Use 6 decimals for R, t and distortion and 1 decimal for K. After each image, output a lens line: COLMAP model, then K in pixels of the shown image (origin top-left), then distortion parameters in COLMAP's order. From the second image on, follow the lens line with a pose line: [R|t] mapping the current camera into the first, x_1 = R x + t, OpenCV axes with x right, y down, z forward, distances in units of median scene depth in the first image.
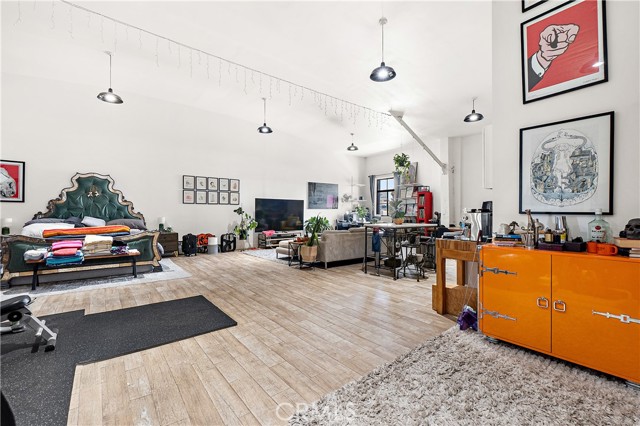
lens RADIAL K [[278.8, 0, 317.3], [0, 278.8, 212.6], [0, 0, 1]] dist [-0.000360, 0.000090]
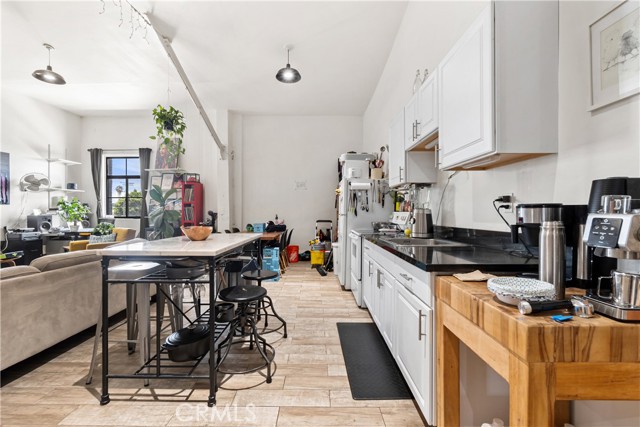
lens RADIAL K [[278.8, 0, 317.3], [0, 278.8, 213.1], [0, 0, 1]] dist [-0.000360, 0.000090]
pose [[0.631435, -0.003247, 0.775422, 0.039830], [-0.000267, 0.999990, 0.004405, -0.000289], [-0.775429, -0.002989, 0.631428, 0.301758]]
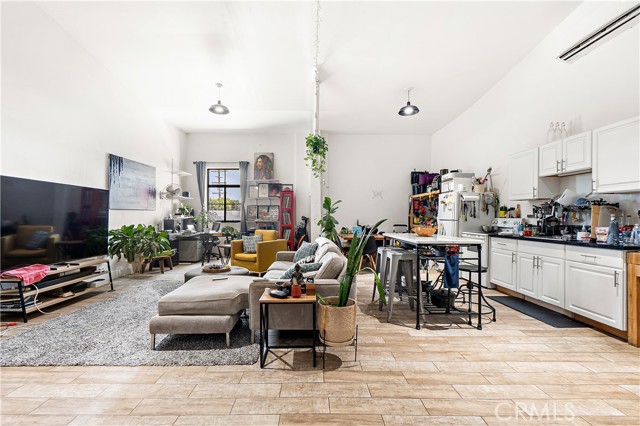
lens RADIAL K [[283.3, 0, 318.6], [0, 283.3, 216.5], [0, 0, 1]] dist [0.001123, 0.000498]
pose [[0.615581, 0.003664, 0.788065, -0.192618], [-0.005222, 0.999986, -0.000570, -0.001457], [-0.788057, -0.003764, 0.615591, 0.400341]]
